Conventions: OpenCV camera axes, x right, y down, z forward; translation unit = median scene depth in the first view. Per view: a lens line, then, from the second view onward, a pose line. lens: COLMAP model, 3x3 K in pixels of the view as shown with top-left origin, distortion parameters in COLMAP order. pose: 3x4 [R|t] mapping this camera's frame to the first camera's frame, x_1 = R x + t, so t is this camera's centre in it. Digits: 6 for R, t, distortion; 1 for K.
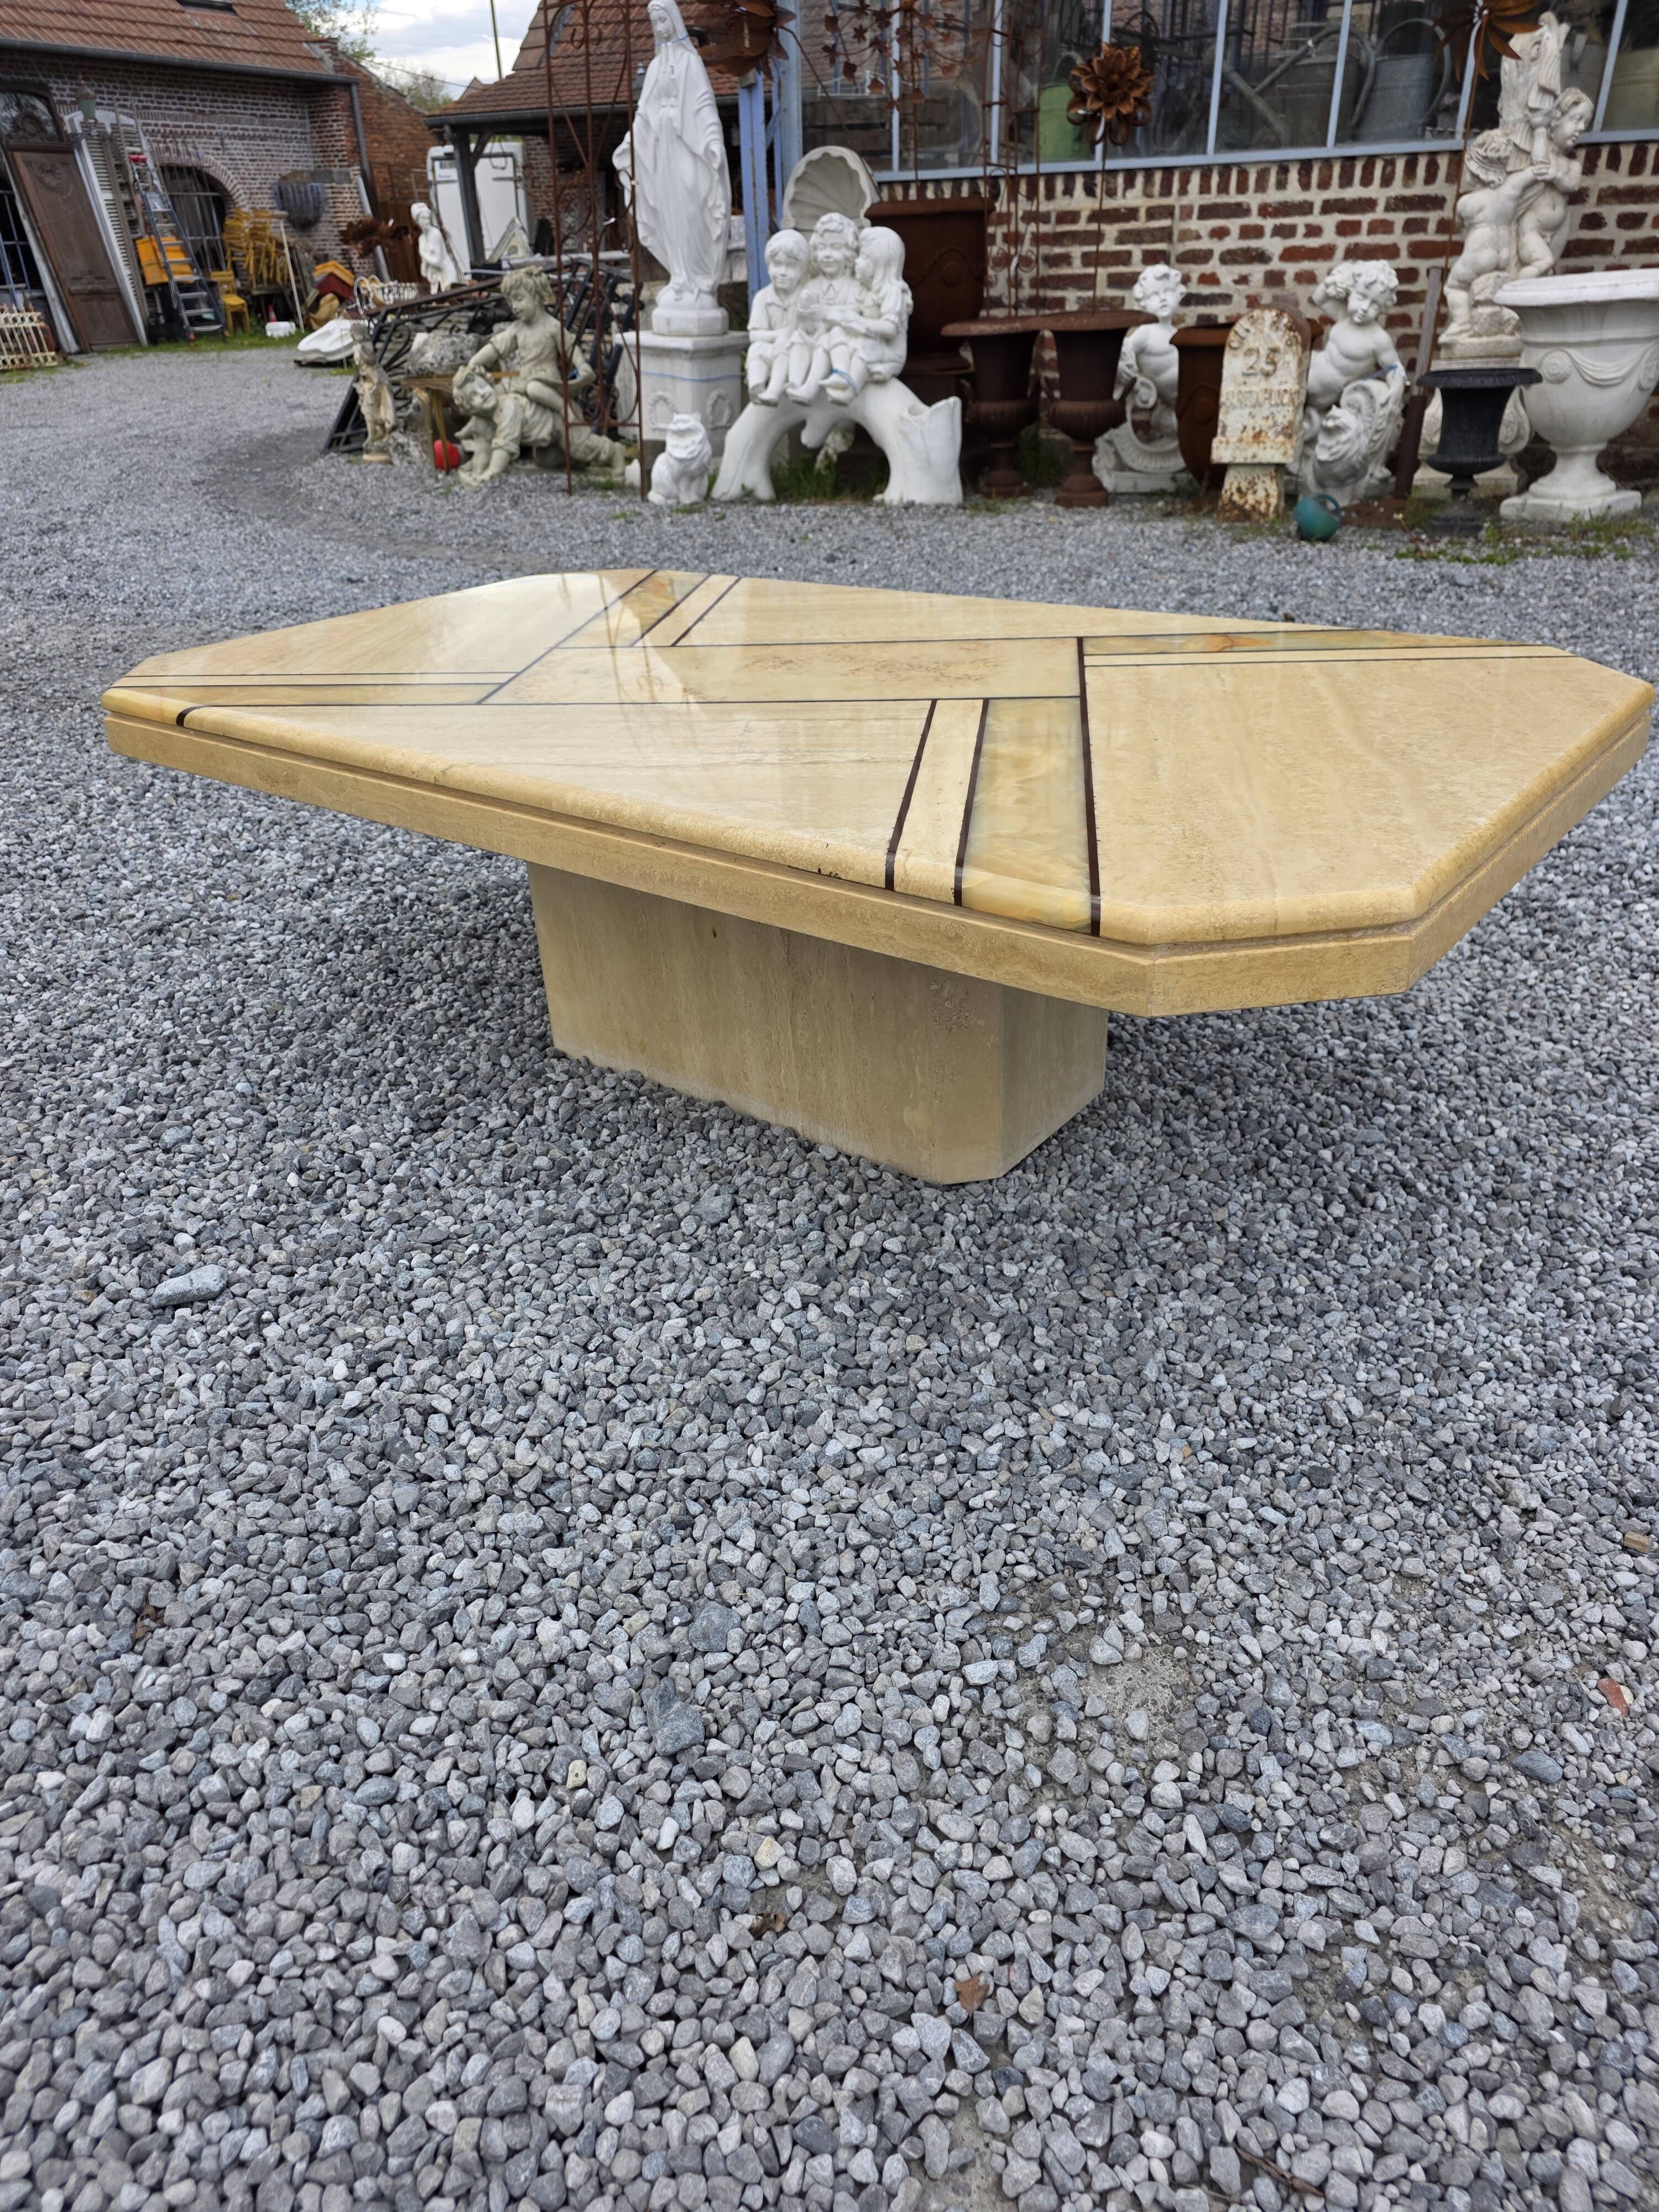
lens RADIAL K [[1506.3, 0, 794.5], [0, 1506.3, 1096.2], [0, 0, 1]] dist [0.048104, -0.040654]
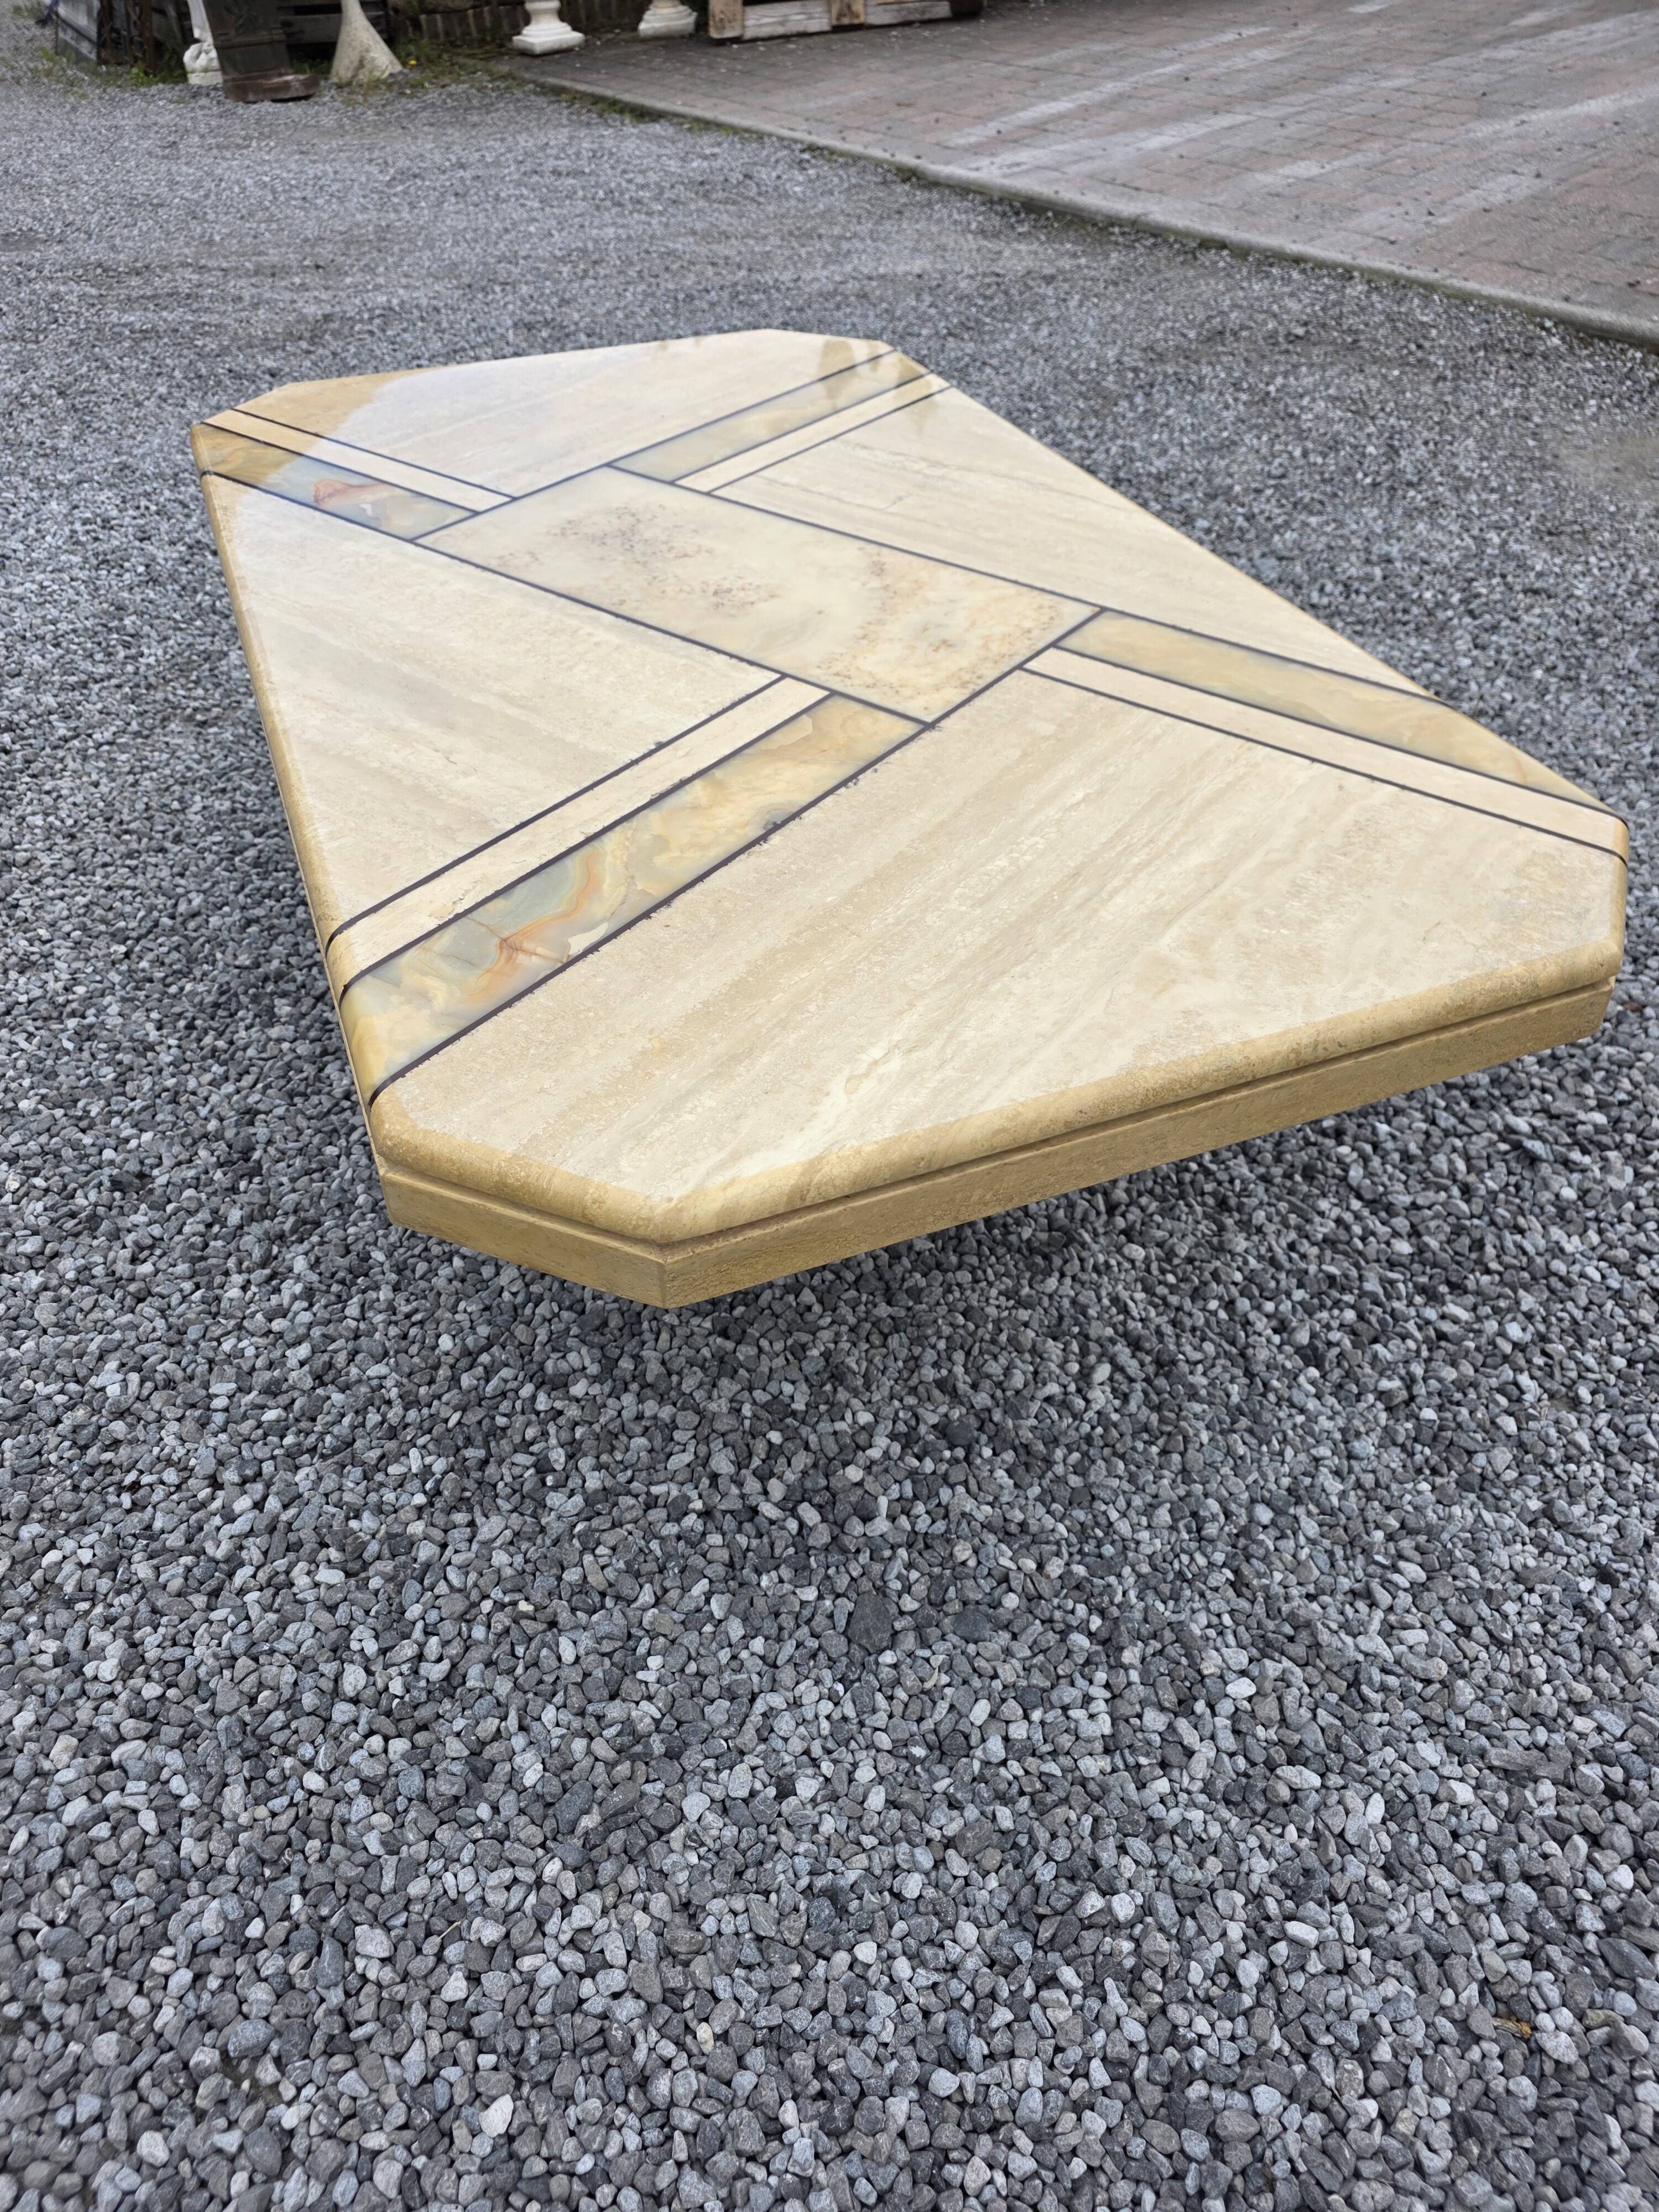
lens RADIAL K [[1478.2, 0, 836.4], [0, 1478.2, 1103.3], [0, 0, 1]] dist [0.041242, -0.027719]
pose [[-0.874767, -0.279720, 0.395652, -0.565791], [0.270993, 0.394474, 0.878039, -1.077347], [-0.401679, 0.875298, -0.269271, 1.775974]]
